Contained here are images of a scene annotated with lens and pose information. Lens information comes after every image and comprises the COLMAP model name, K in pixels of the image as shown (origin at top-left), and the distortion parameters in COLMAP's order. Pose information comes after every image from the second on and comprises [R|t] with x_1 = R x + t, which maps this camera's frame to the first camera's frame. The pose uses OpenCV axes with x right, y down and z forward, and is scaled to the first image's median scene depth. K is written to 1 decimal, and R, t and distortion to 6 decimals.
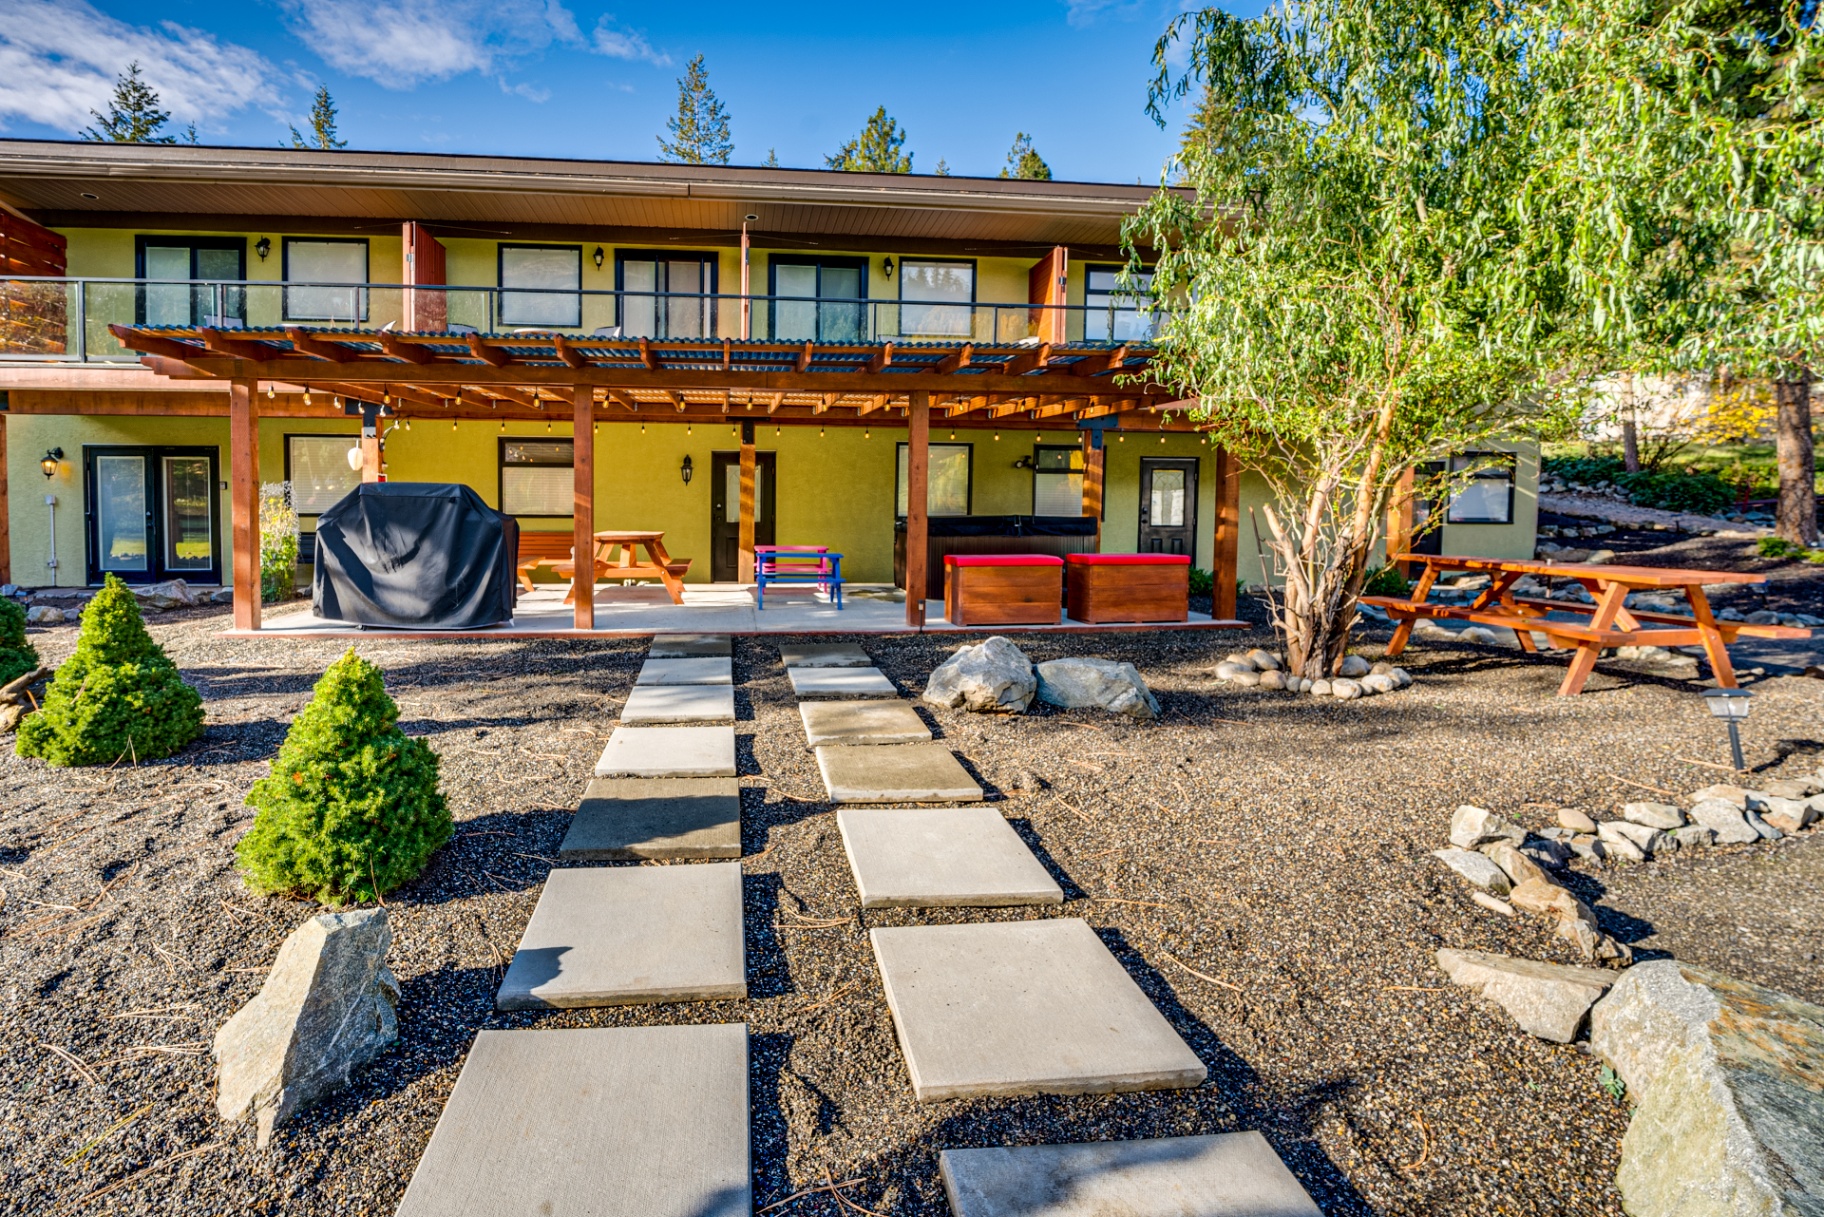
lens RADIAL K [[791.0, 0, 786.3], [0, 791.0, 560.4], [0, 0, 1]] dist [-0.012934, -0.000095]
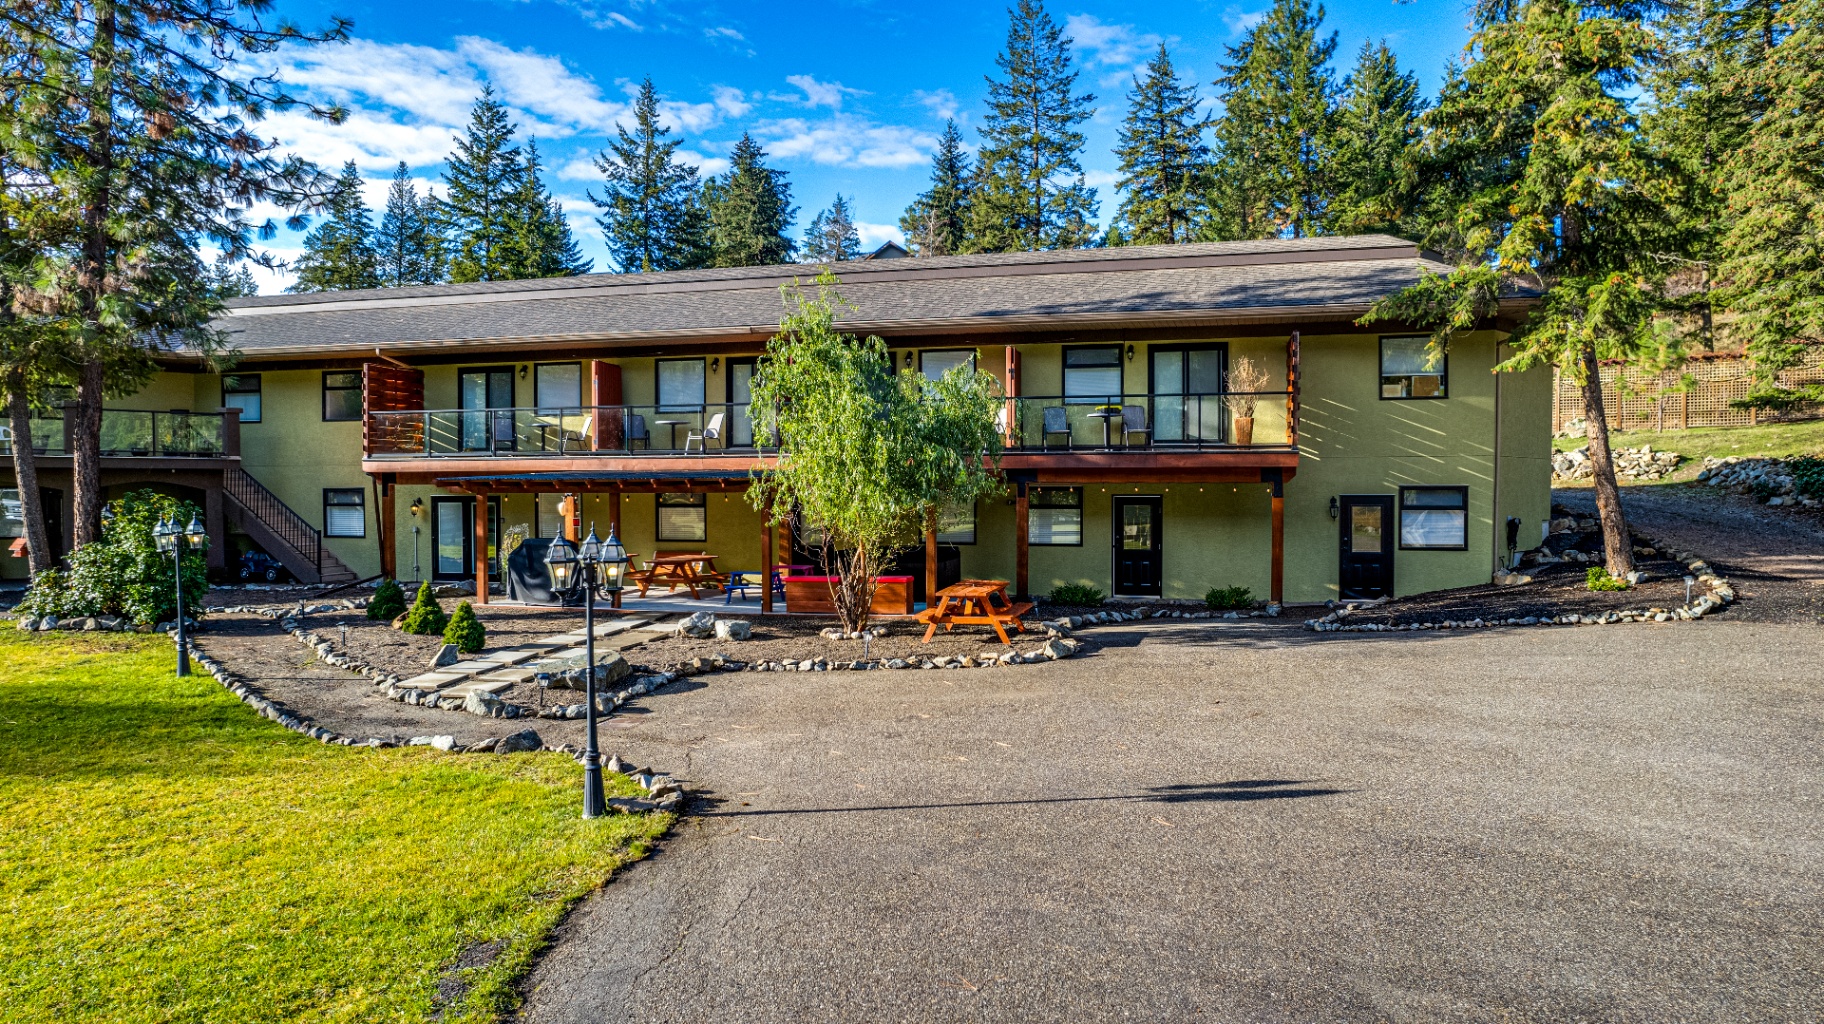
lens RADIAL K [[1167.8, 0, 922.3], [0, 1167.8, 514.7], [0, 0, 1]] dist [-0.069603, 0.063914]
pose [[0.942968, -0.002054, -0.332876, 0.892408], [-0.011002, 0.999242, -0.037332, -0.032584], [0.332701, 0.038865, 0.942231, -0.947817]]
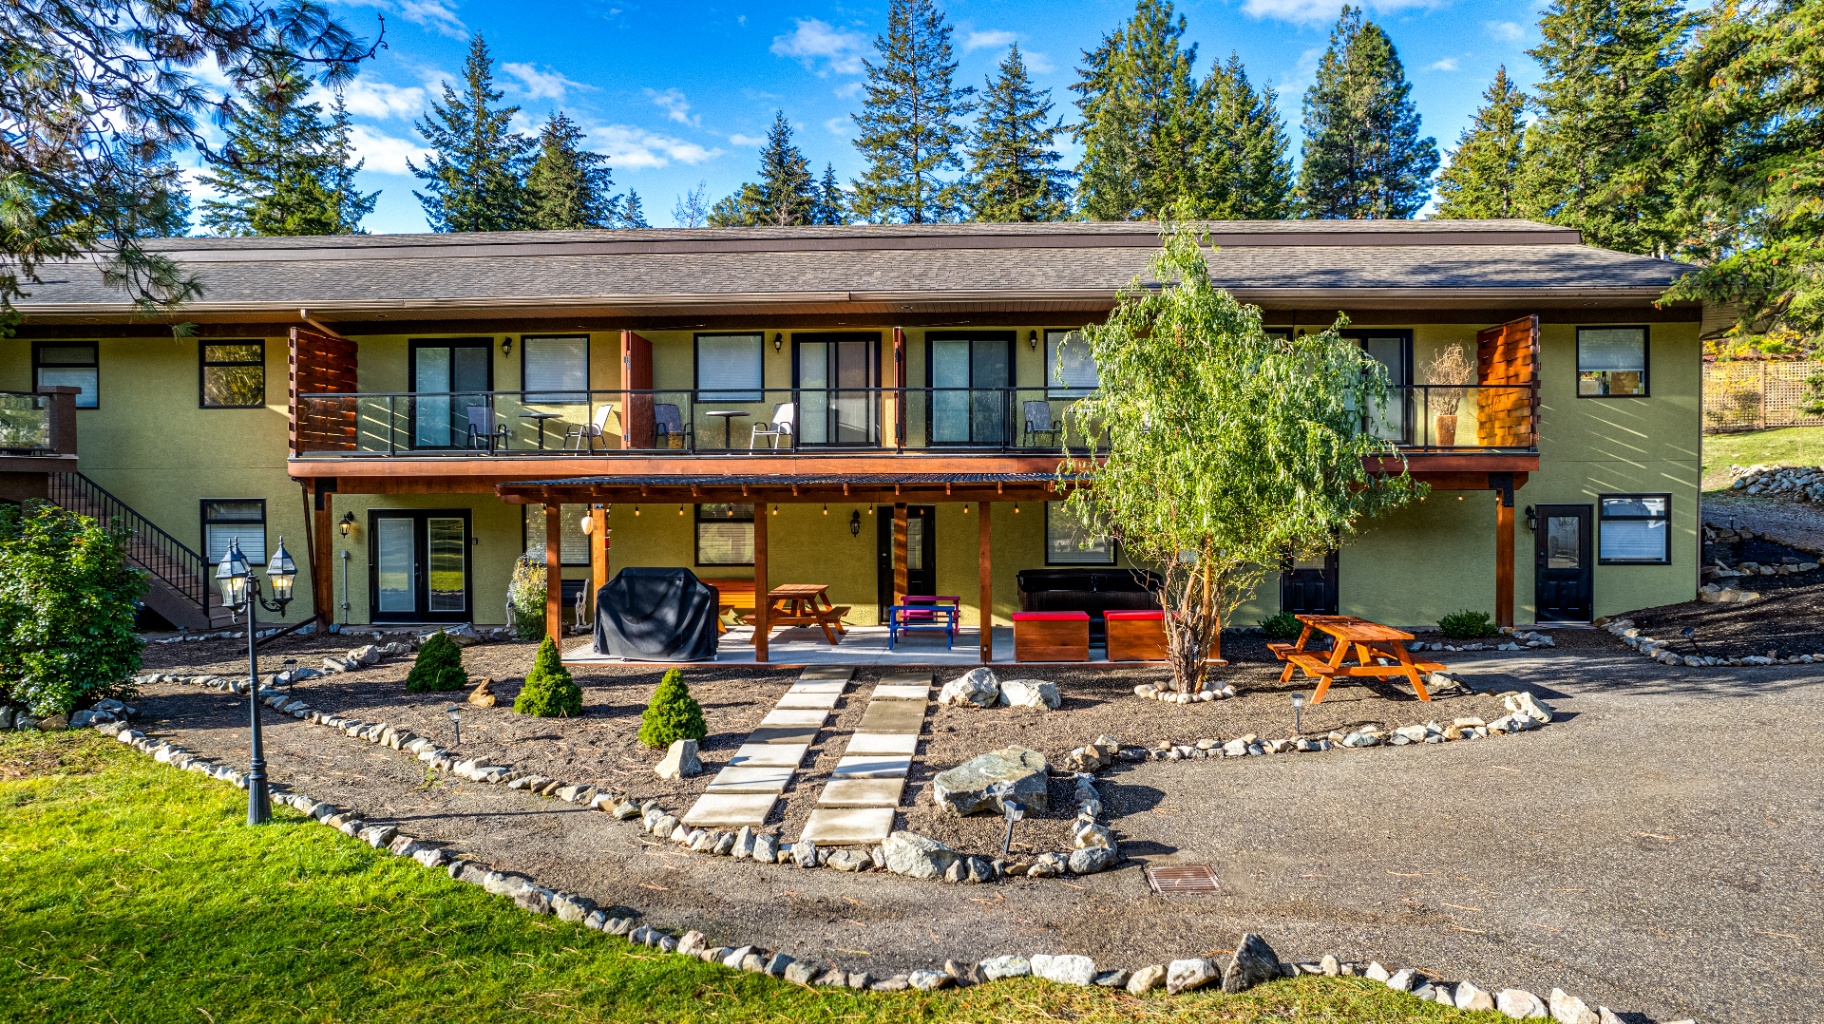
lens RADIAL K [[1167.8, 0, 922.3], [0, 1167.8, 514.7], [0, 0, 1]] dist [-0.069603, 0.063914]
pose [[0.991955, -0.010376, -0.126167, 0.195117], [0.004179, 0.998776, -0.049286, -0.049893], [0.126524, 0.048363, 0.990784, -0.688906]]
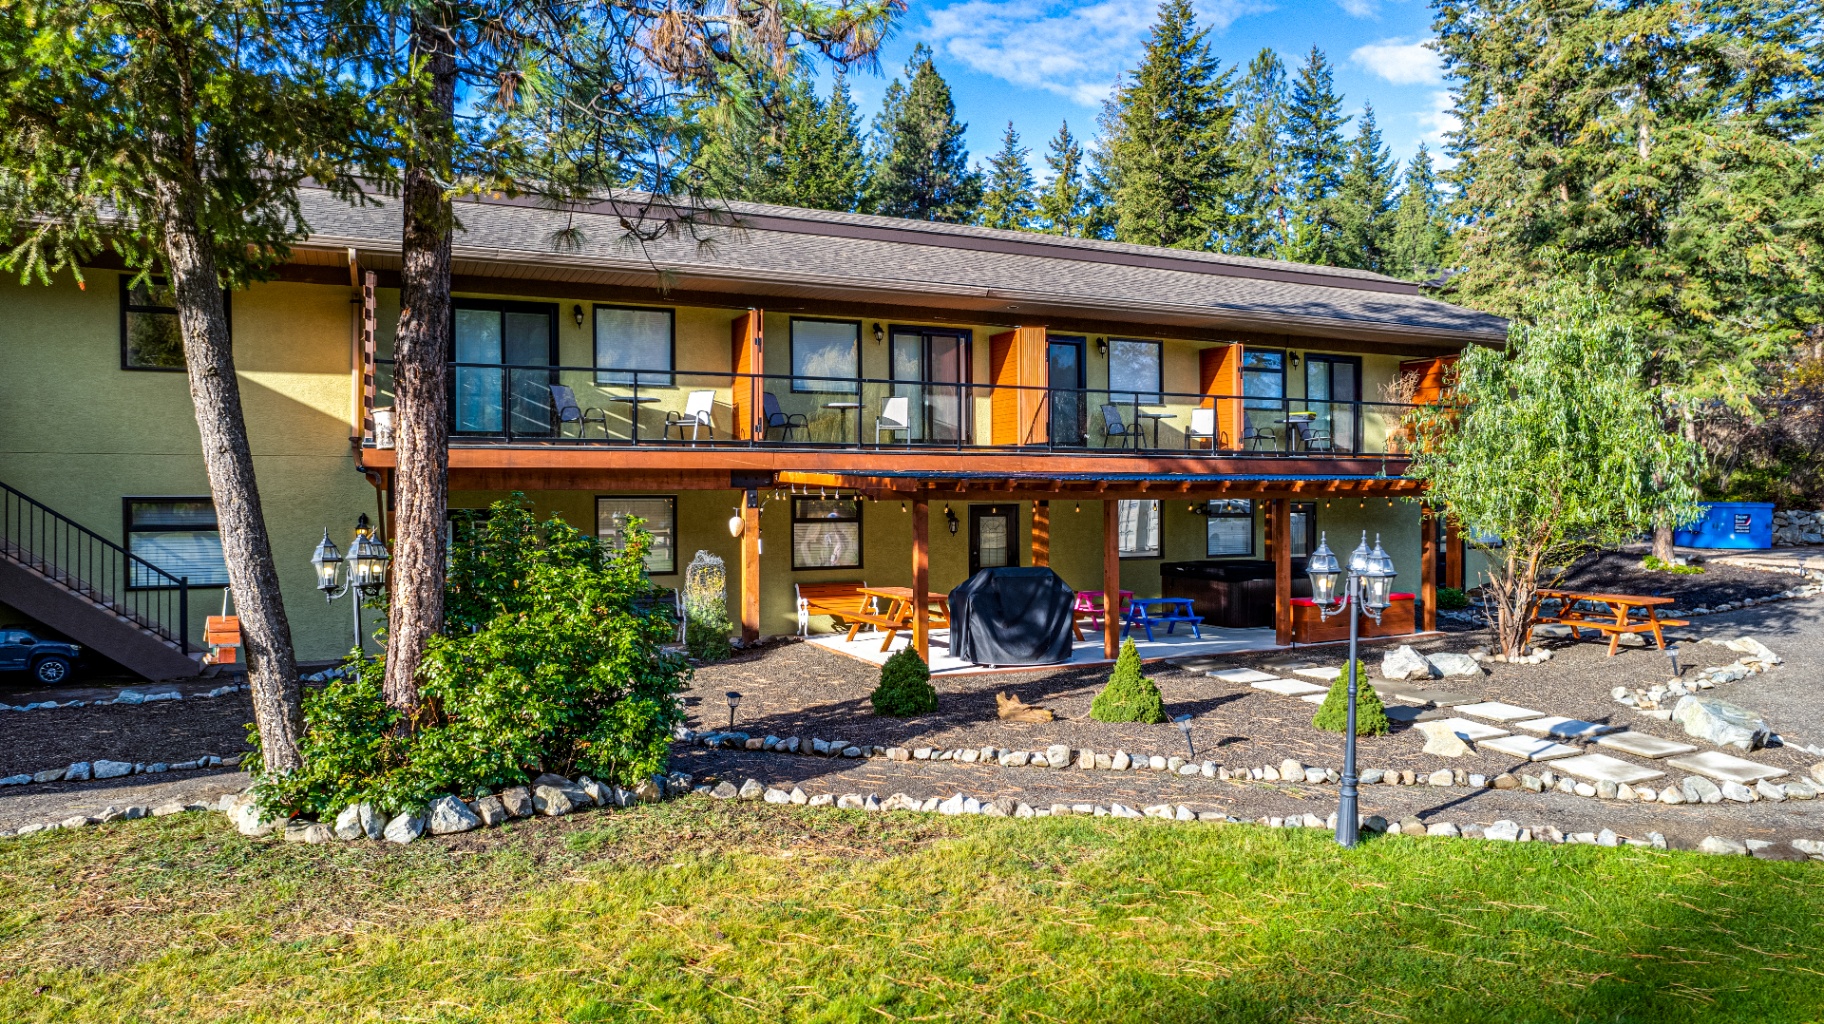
lens RADIAL K [[1167.8, 0, 922.3], [0, 1167.8, 514.7], [0, 0, 1]] dist [-0.069603, 0.063914]
pose [[0.935719, -0.017360, 0.352319, -0.801742], [0.033962, 0.998582, -0.040993, -0.065561], [-0.351108, 0.050324, 0.934982, -0.559398]]
